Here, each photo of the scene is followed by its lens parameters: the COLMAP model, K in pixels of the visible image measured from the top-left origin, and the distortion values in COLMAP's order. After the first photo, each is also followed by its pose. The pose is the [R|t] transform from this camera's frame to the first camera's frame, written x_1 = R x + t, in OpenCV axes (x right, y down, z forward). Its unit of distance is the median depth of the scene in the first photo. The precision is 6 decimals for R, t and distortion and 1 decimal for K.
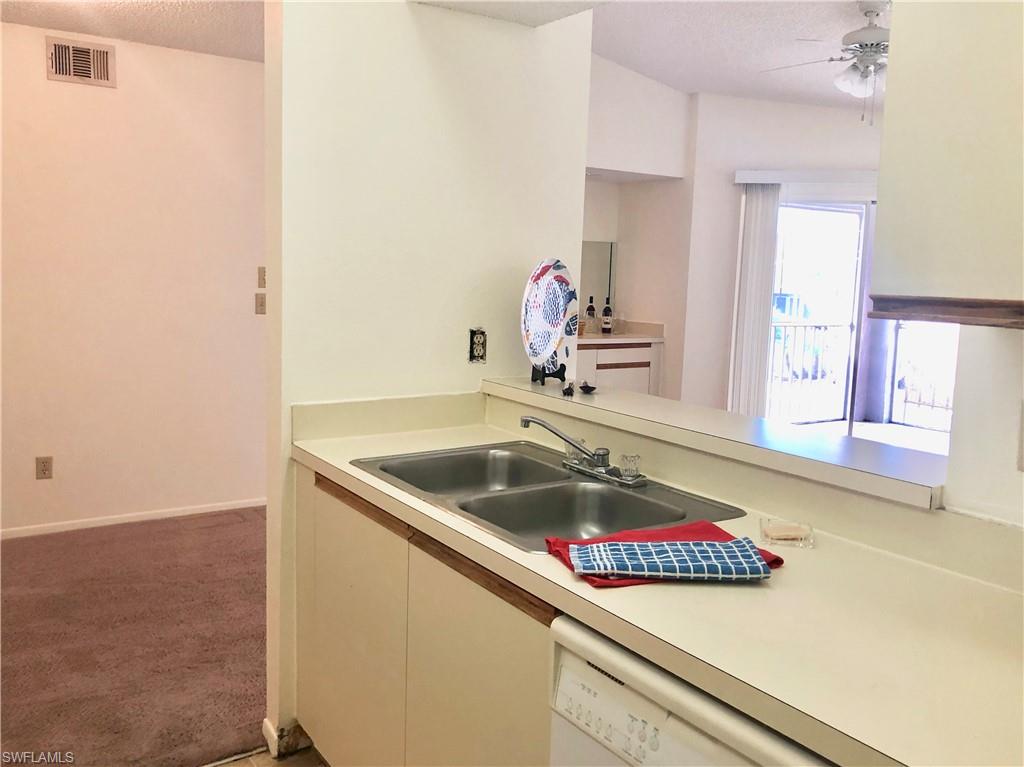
lens RADIAL K [[884.3, 0, 496.4], [0, 884.3, 384.2], [0, 0, 1]] dist [0.004674, 0.009637]
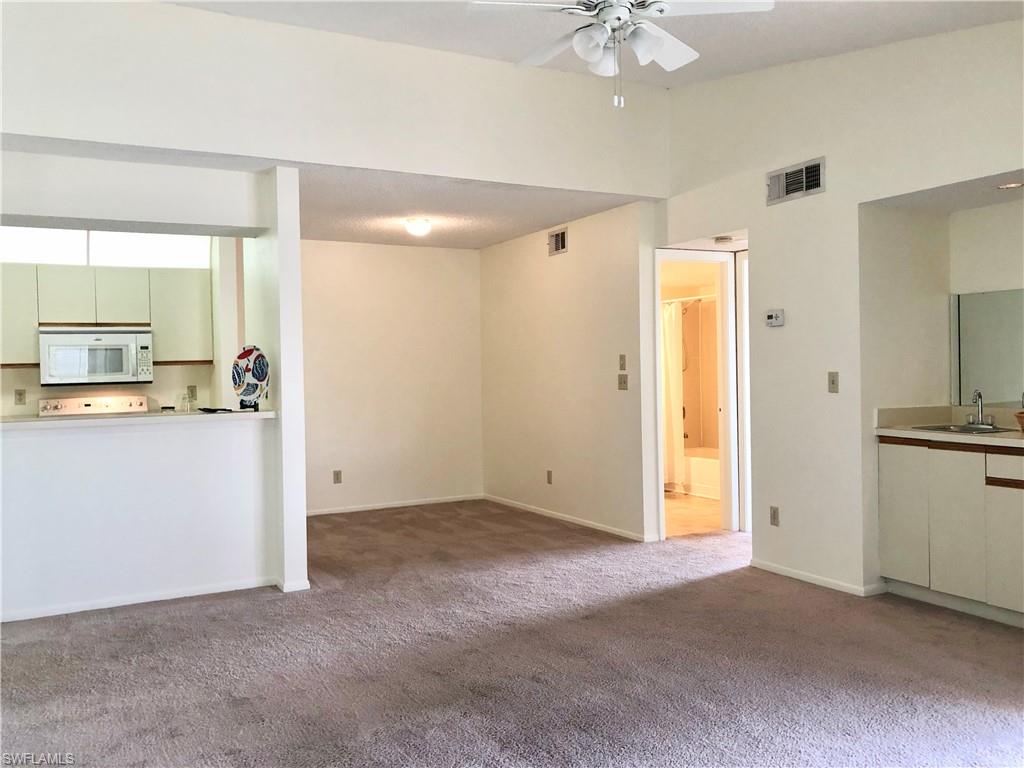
lens RADIAL K [[842.0, 0, 512.0], [0, 842.0, 384.0], [0, 0, 1]] dist [-0.000151, -0.002888]
pose [[-0.101035, -0.016217, -0.994751, 0.761958], [-0.114716, 0.993388, -0.004544, -0.047500], [0.988247, 0.113655, -0.102227, 0.725391]]
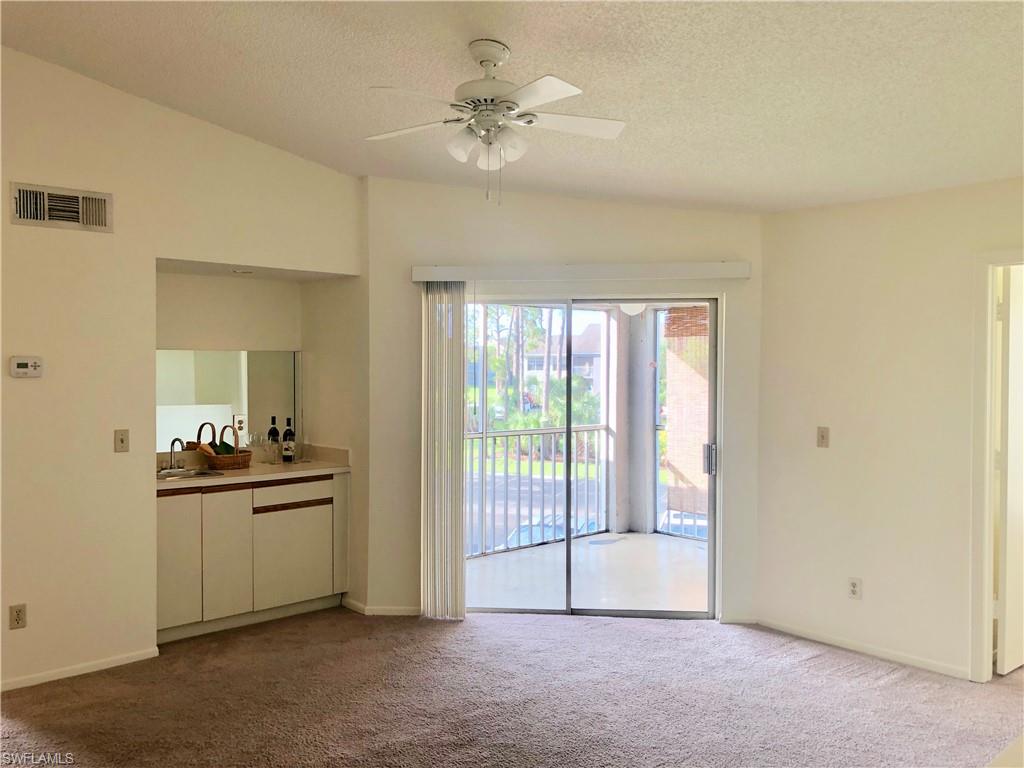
lens RADIAL K [[816.5, 0, 509.9], [0, 816.5, 367.2], [0, 0, 1]] dist [0.003555, 0.000469]
pose [[0.985476, -0.025795, 0.167841, 0.222562], [0.045175, 0.992603, -0.112690, -0.055078], [-0.163693, 0.118635, 0.979352, 0.239230]]
